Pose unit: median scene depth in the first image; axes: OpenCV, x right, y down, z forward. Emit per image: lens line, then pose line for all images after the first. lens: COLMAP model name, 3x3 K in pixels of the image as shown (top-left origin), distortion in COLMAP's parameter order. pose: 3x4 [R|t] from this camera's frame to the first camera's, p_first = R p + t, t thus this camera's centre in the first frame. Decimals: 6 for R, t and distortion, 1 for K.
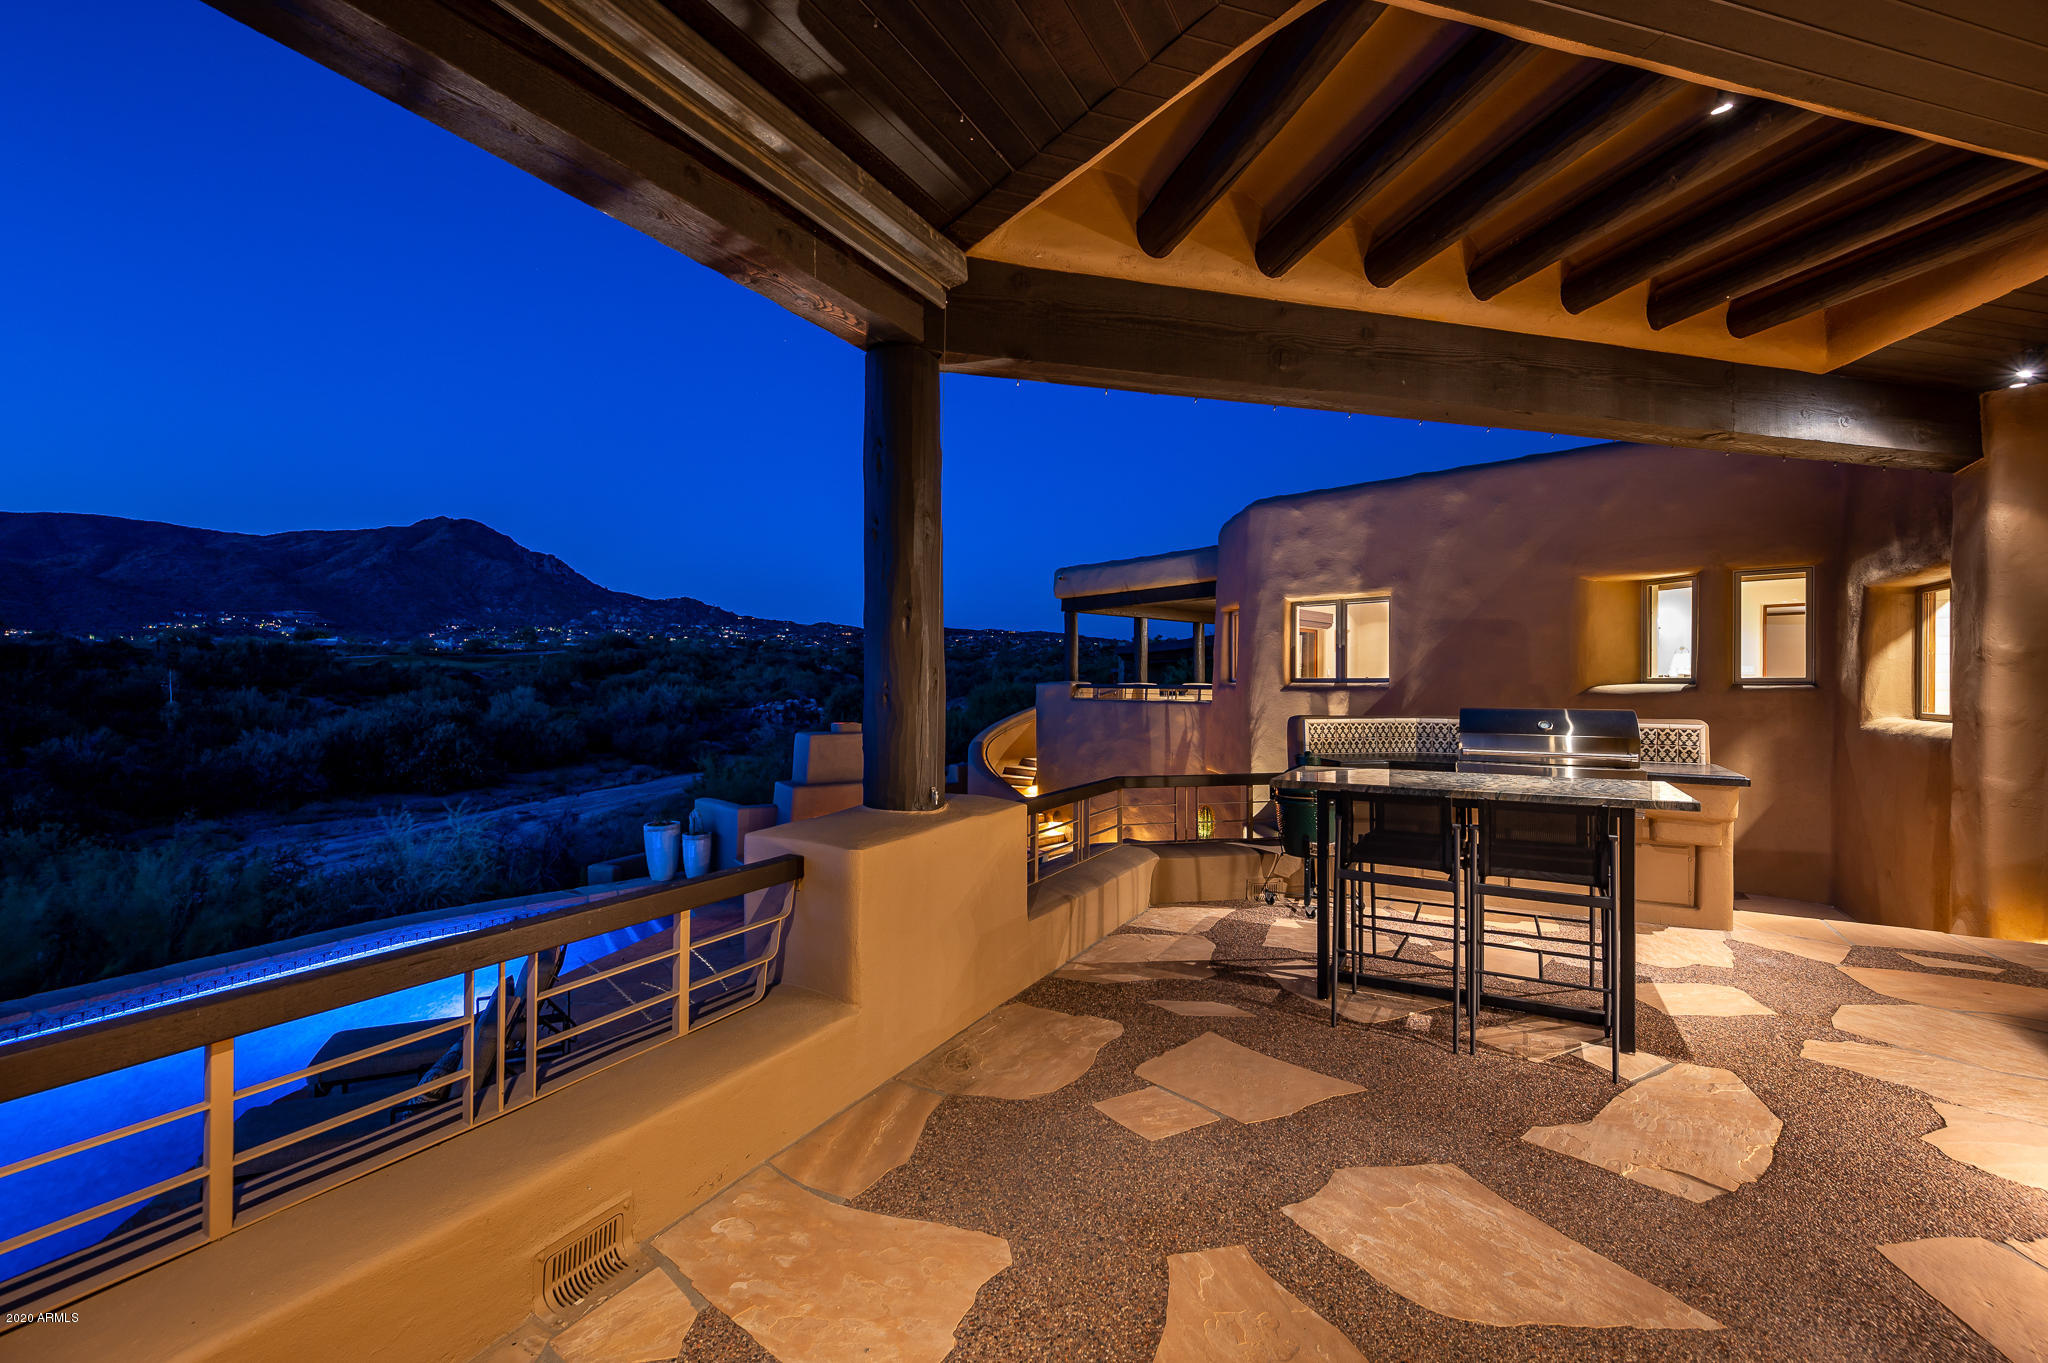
lens RADIAL K [[843.6, 0, 1029.7], [0, 843.6, 677.1], [0, 0, 1]] dist [0.000000, 0.000701]
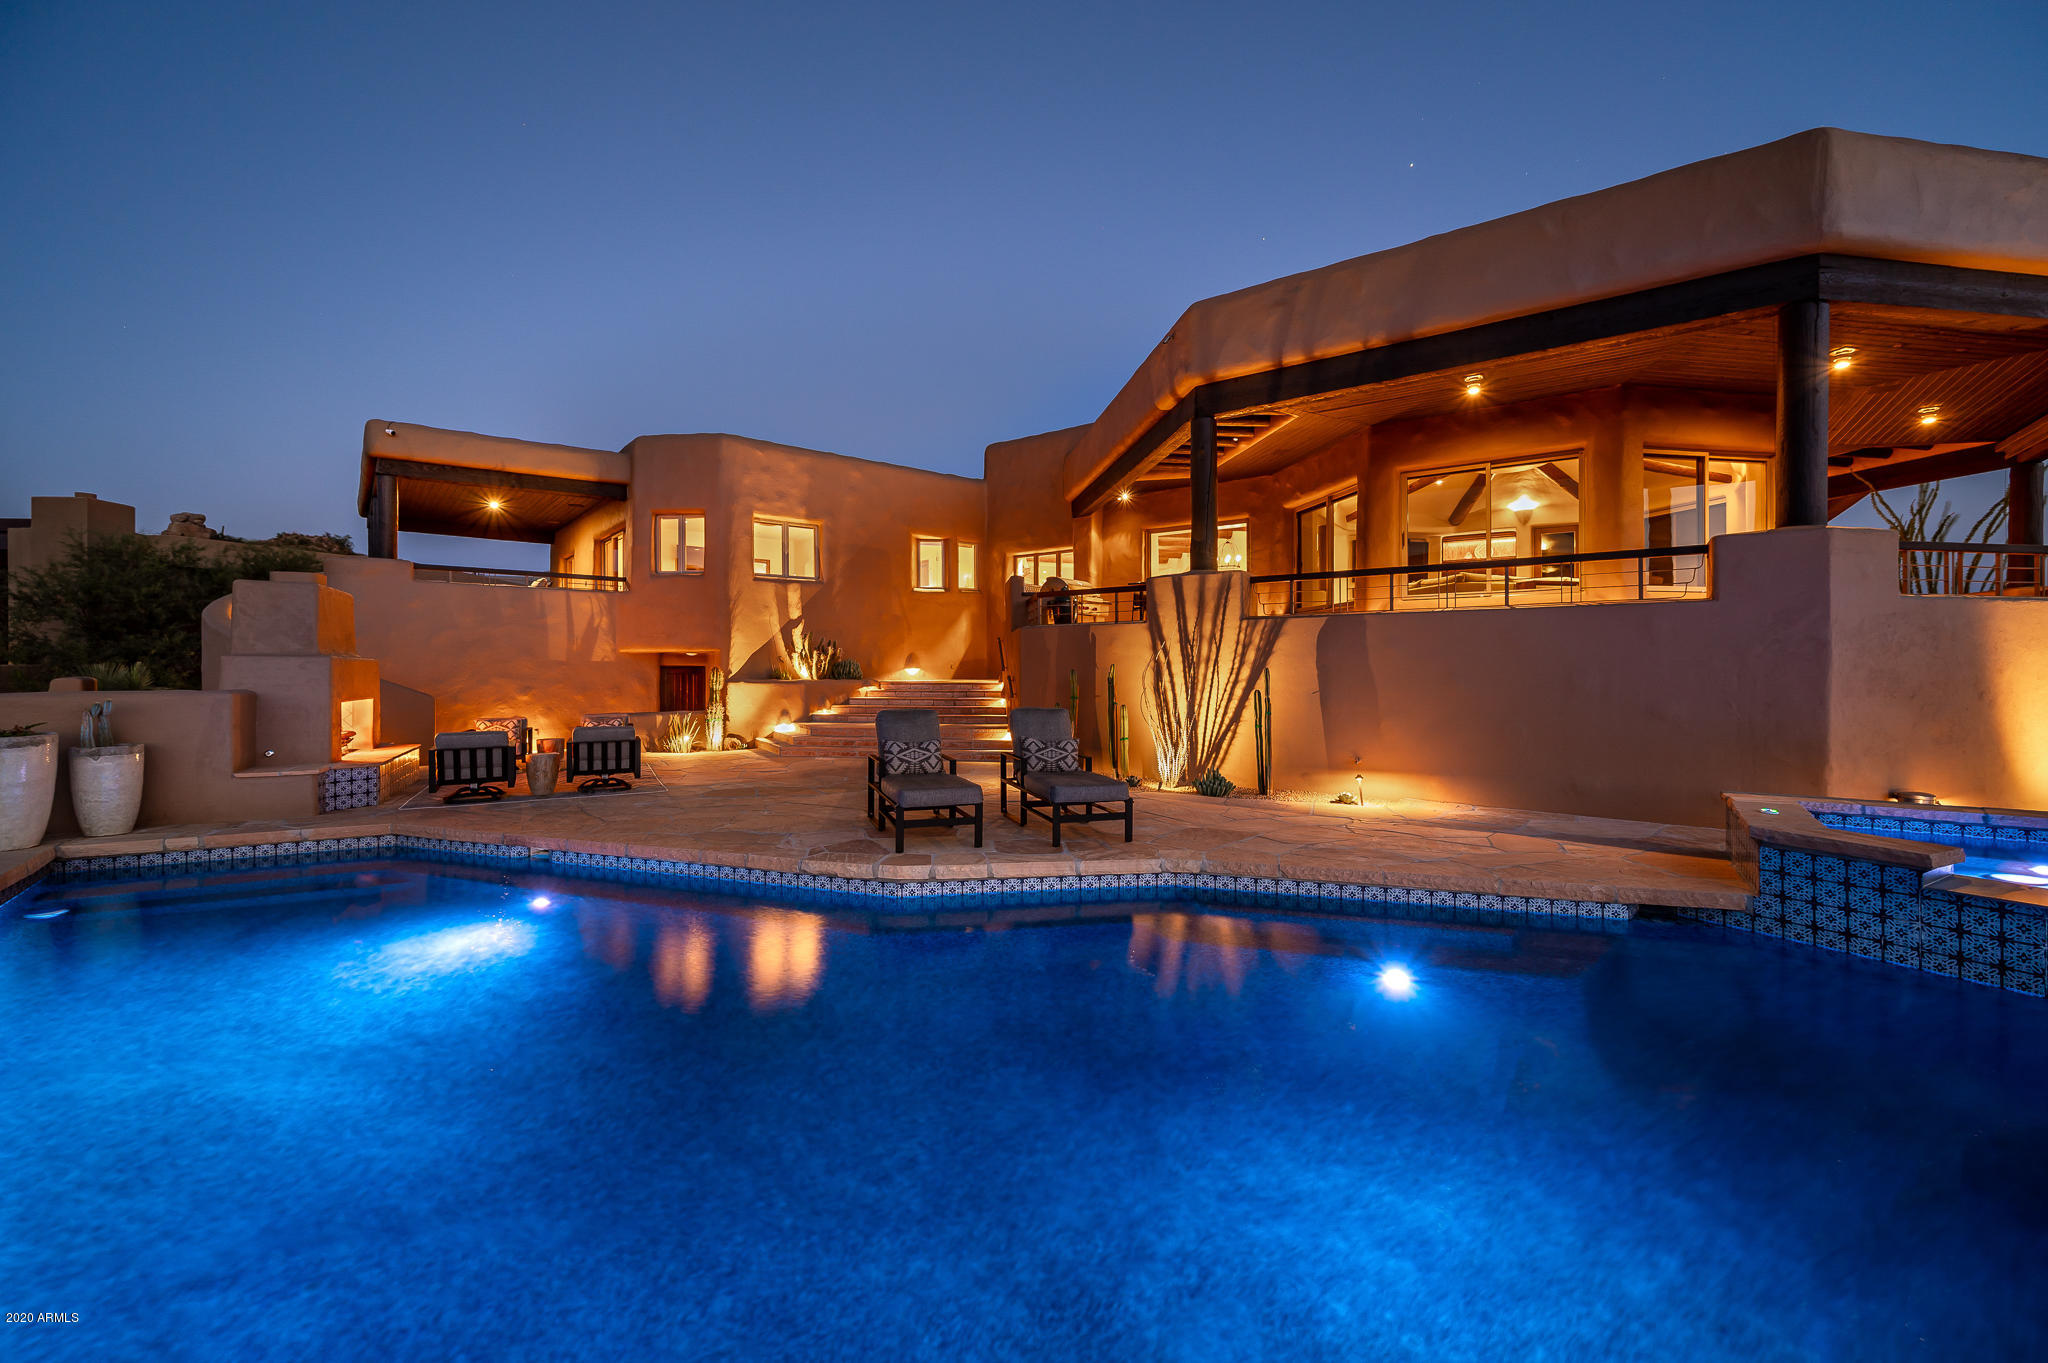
lens RADIAL K [[837.7, 0, 1022.3], [0, 837.7, 666.6], [0, 0, 1]] dist [-0.007909, -0.000433]
pose [[0.106401, -0.002010, 0.994321, -0.108140], [-0.000993, 0.999997, 0.002127, 0.016404], [-0.994323, -0.001213, 0.106399, 0.044988]]
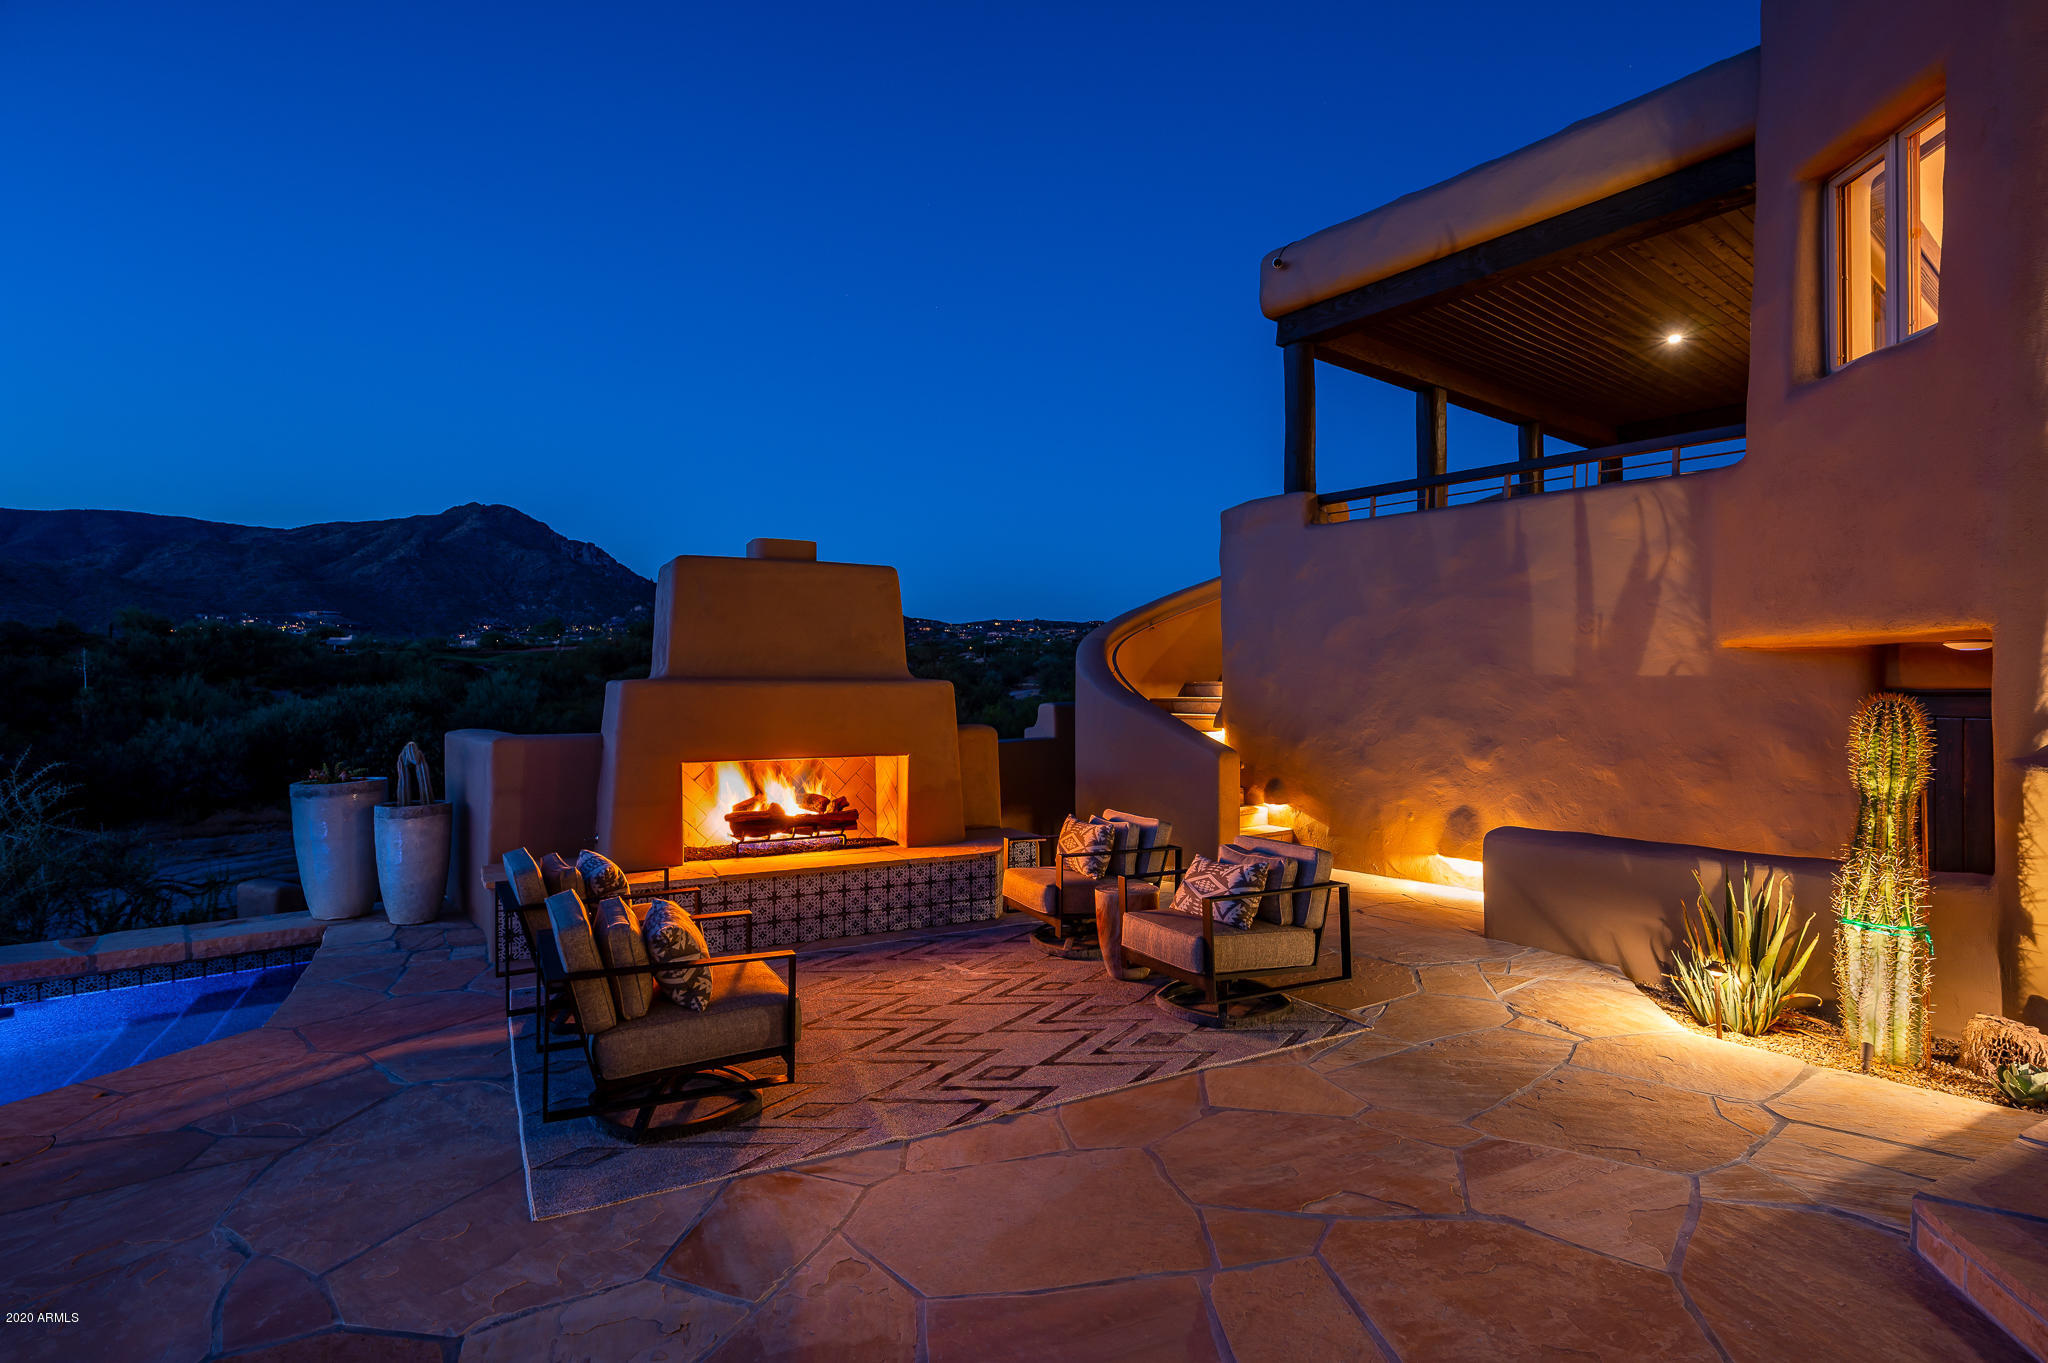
lens RADIAL K [[998.6, 0, 1037.3], [0, 998.6, 676.6], [0, 0, 1]] dist [0.008907, -0.001604]
pose [[0.994688, -0.007844, -0.102641, -0.005775], [0.007153, 0.999949, -0.007092, 0.016039], [0.102691, 0.006320, 0.994693, 0.068404]]
